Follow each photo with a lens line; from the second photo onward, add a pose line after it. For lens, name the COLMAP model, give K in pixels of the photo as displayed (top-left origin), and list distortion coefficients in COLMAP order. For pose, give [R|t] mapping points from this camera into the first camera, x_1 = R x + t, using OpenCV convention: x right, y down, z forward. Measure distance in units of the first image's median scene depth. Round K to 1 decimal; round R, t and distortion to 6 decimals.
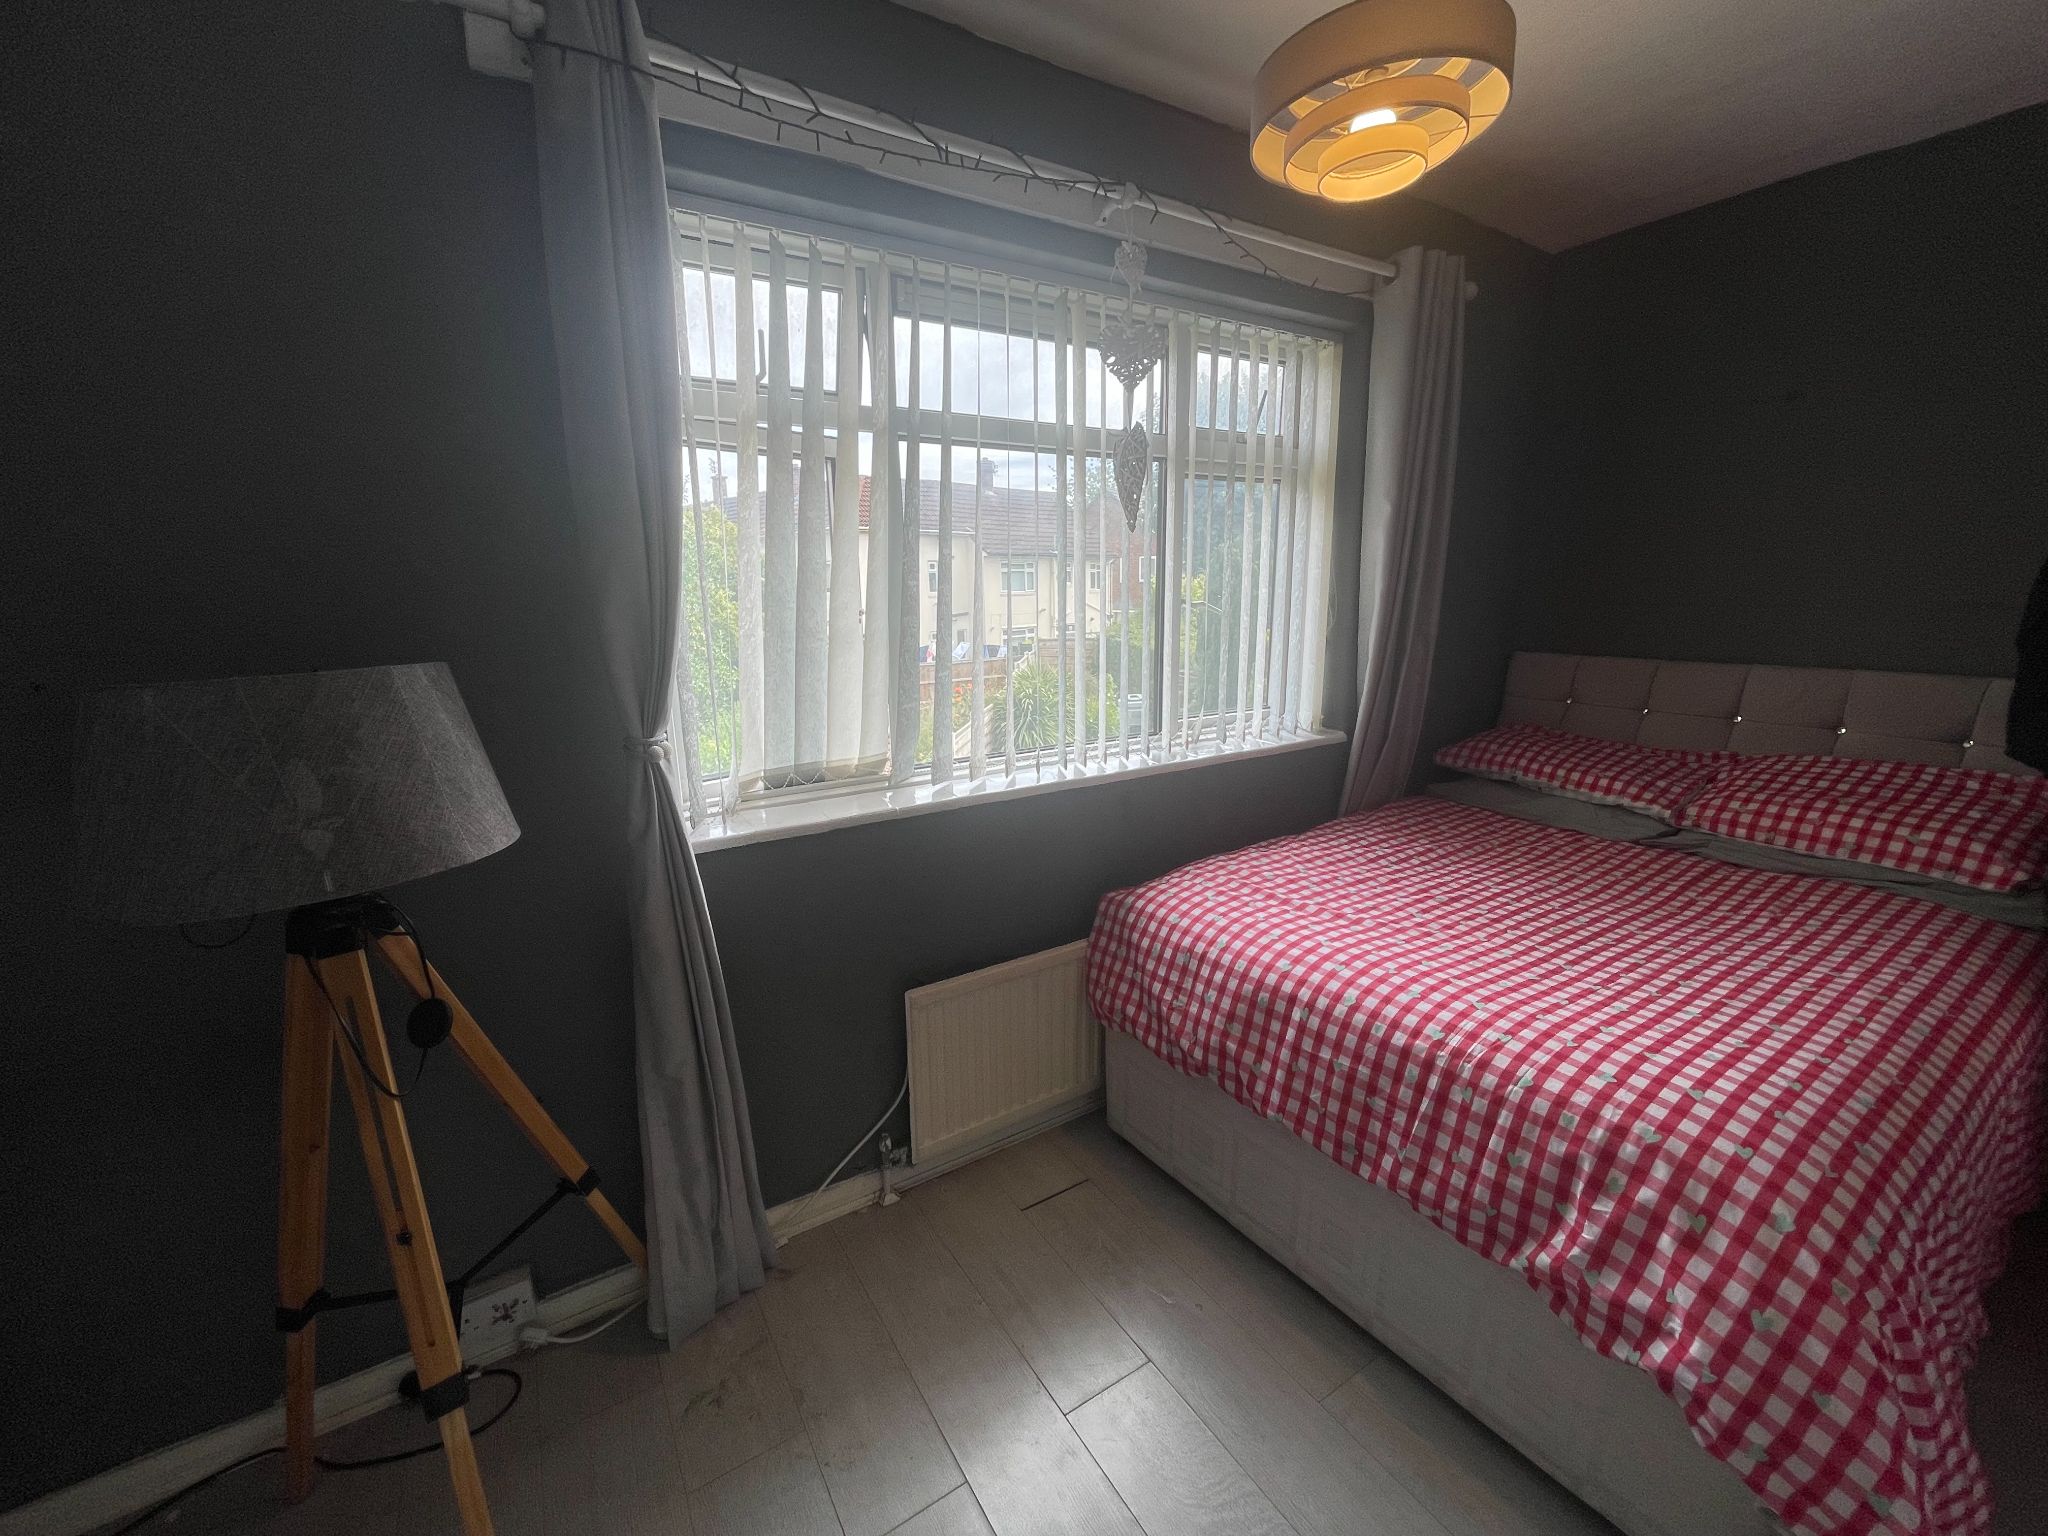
lens RADIAL K [[826.2, 0, 1020.1], [0, 826.2, 761.9], [0, 0, 1]] dist [-0.004244, 0.001587]
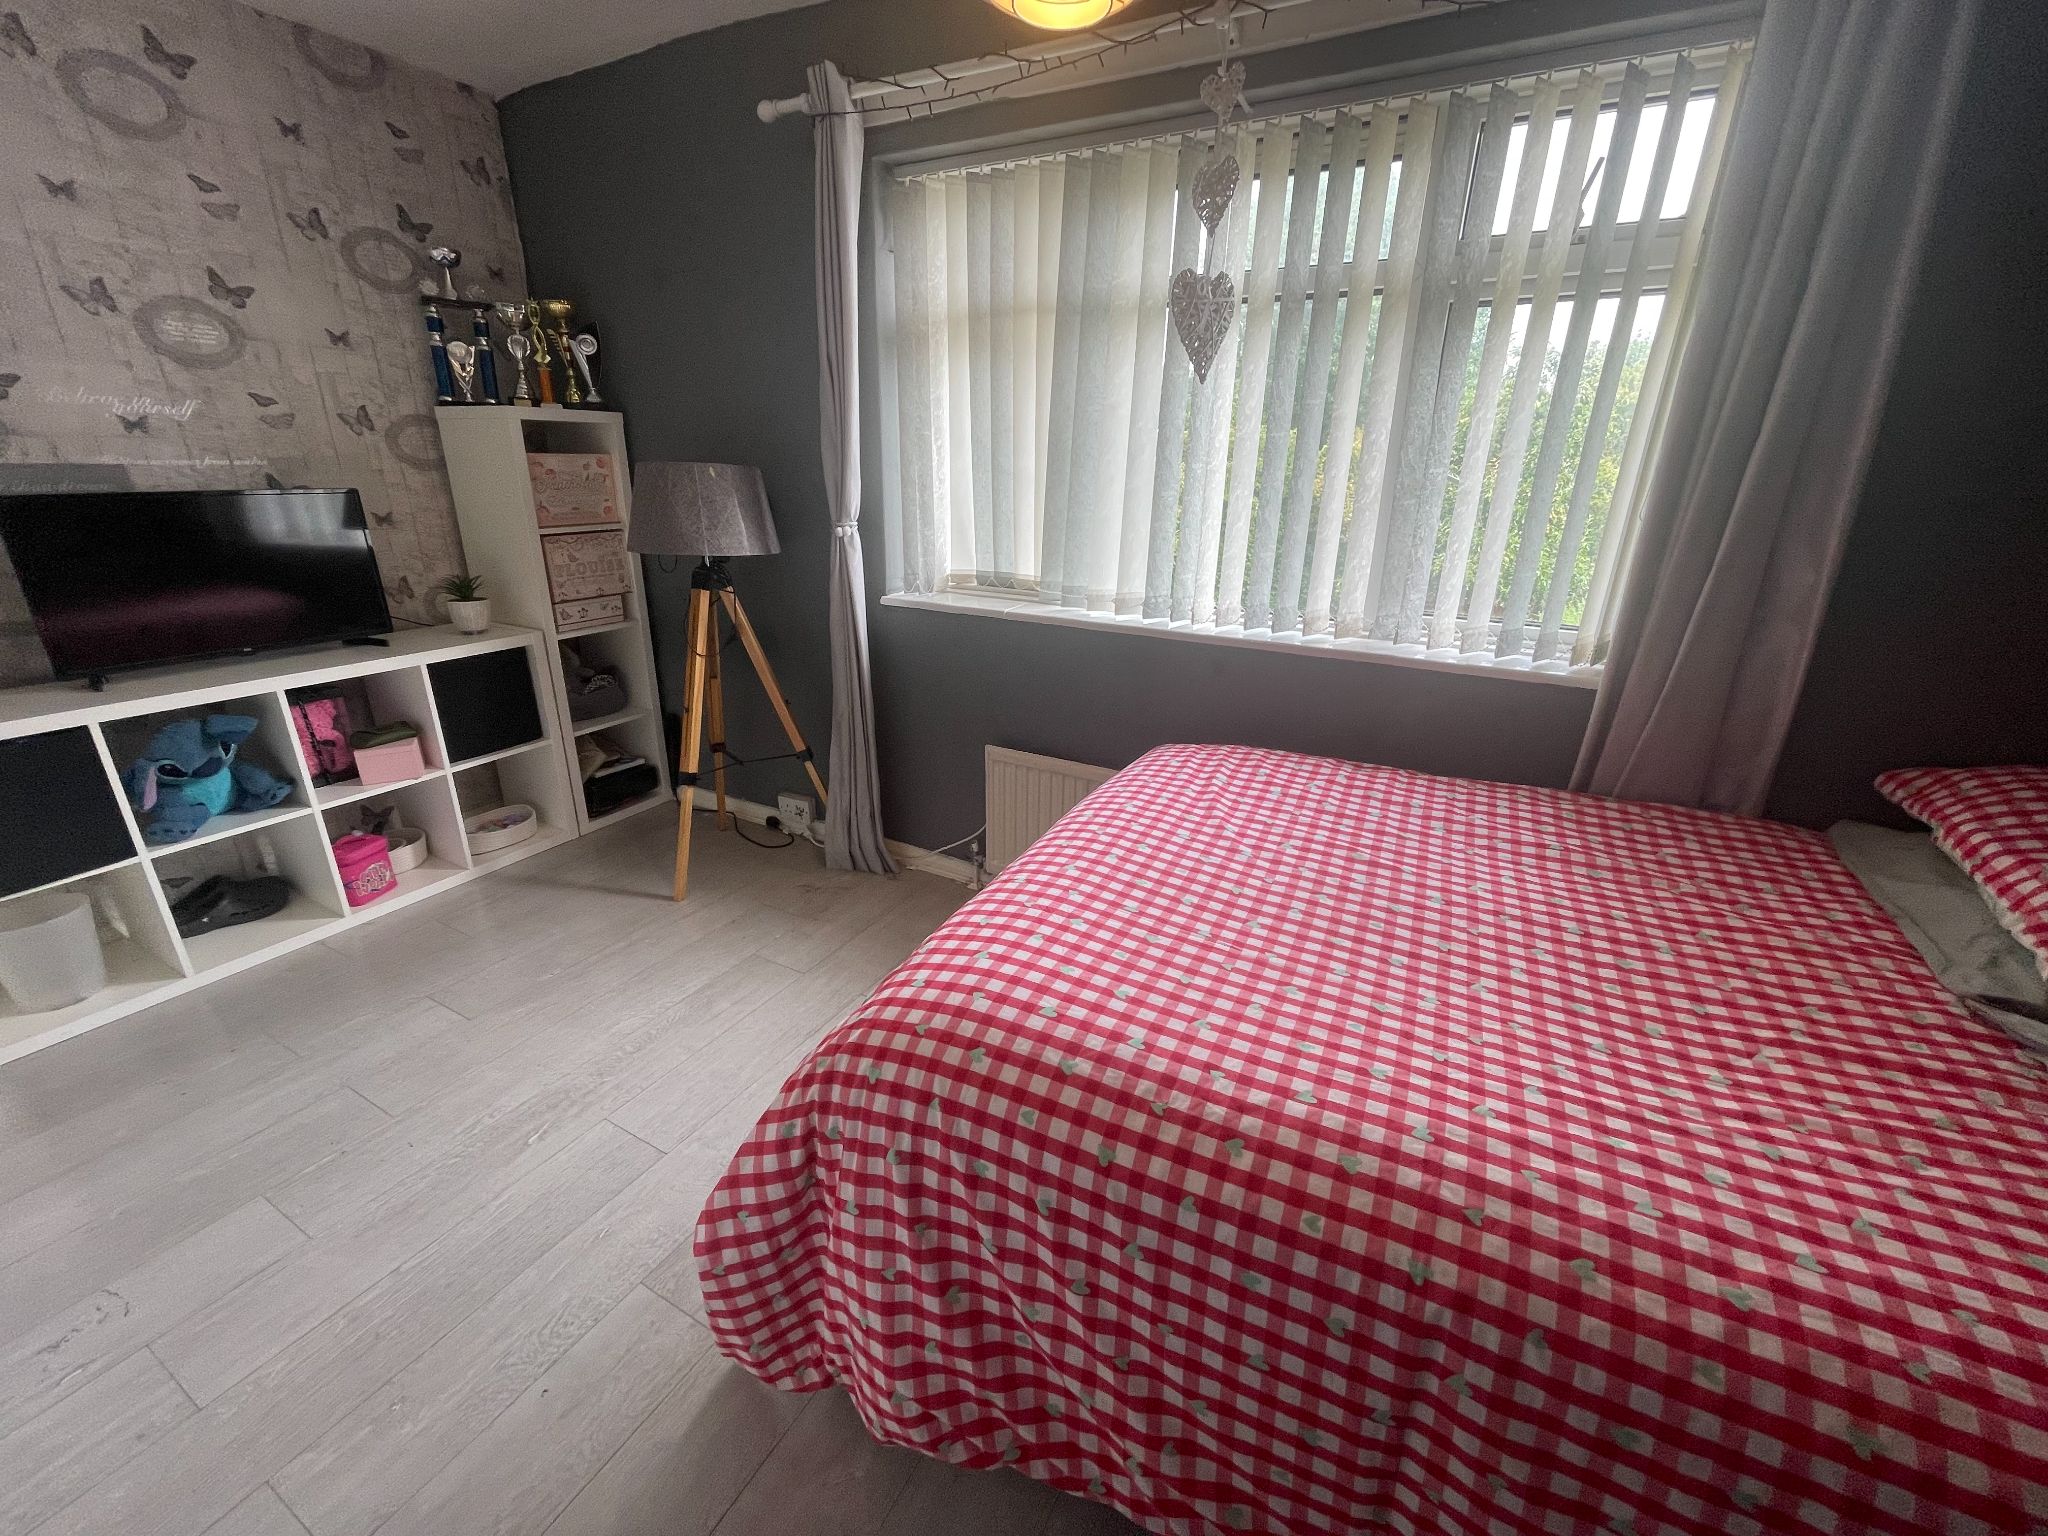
lens RADIAL K [[826.2, 0, 1023.8], [0, 826.2, 761.8], [0, 0, 1]] dist [-0.004244, 0.001587]
pose [[0.498698, 0.325517, -0.803330, 1.001337], [-0.207067, 0.944709, 0.254260, -0.058098], [0.841679, 0.039544, 0.538528, 0.306366]]
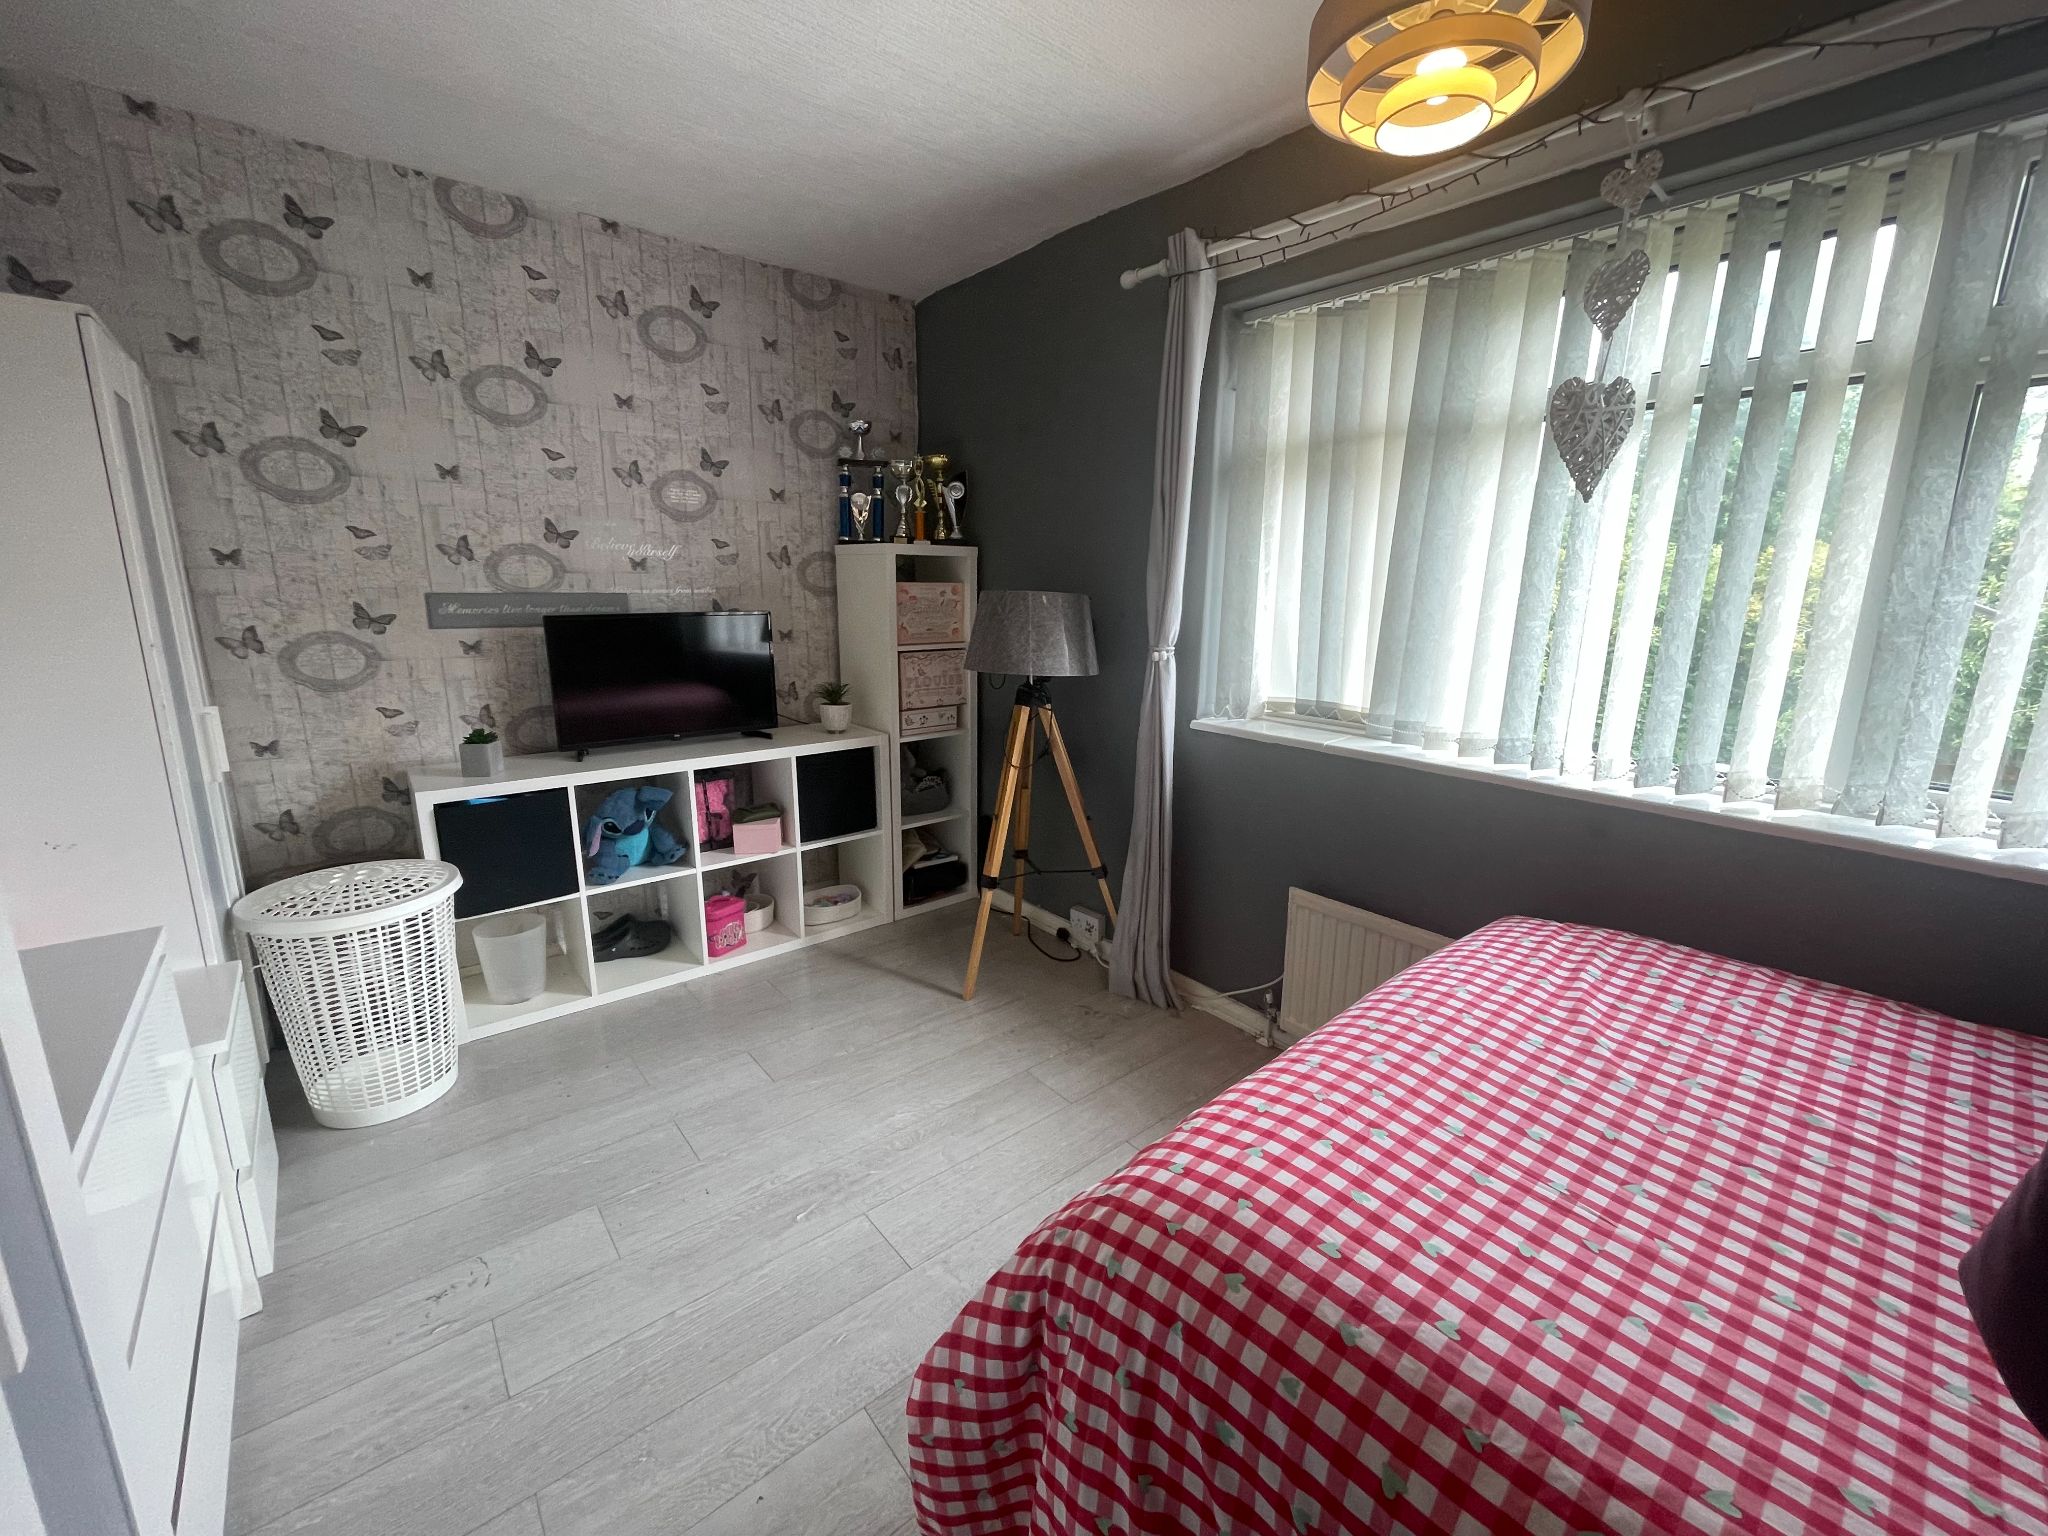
lens RADIAL K [[826.2, 0, 1026.3], [0, 826.2, 764.0], [0, 0, 1]] dist [-0.004244, 0.001587]
pose [[0.141542, 0.237910, -0.960919, 0.960660], [-0.218339, 0.954289, 0.204108, -0.068693], [0.965554, 0.180917, 0.187017, 0.336497]]
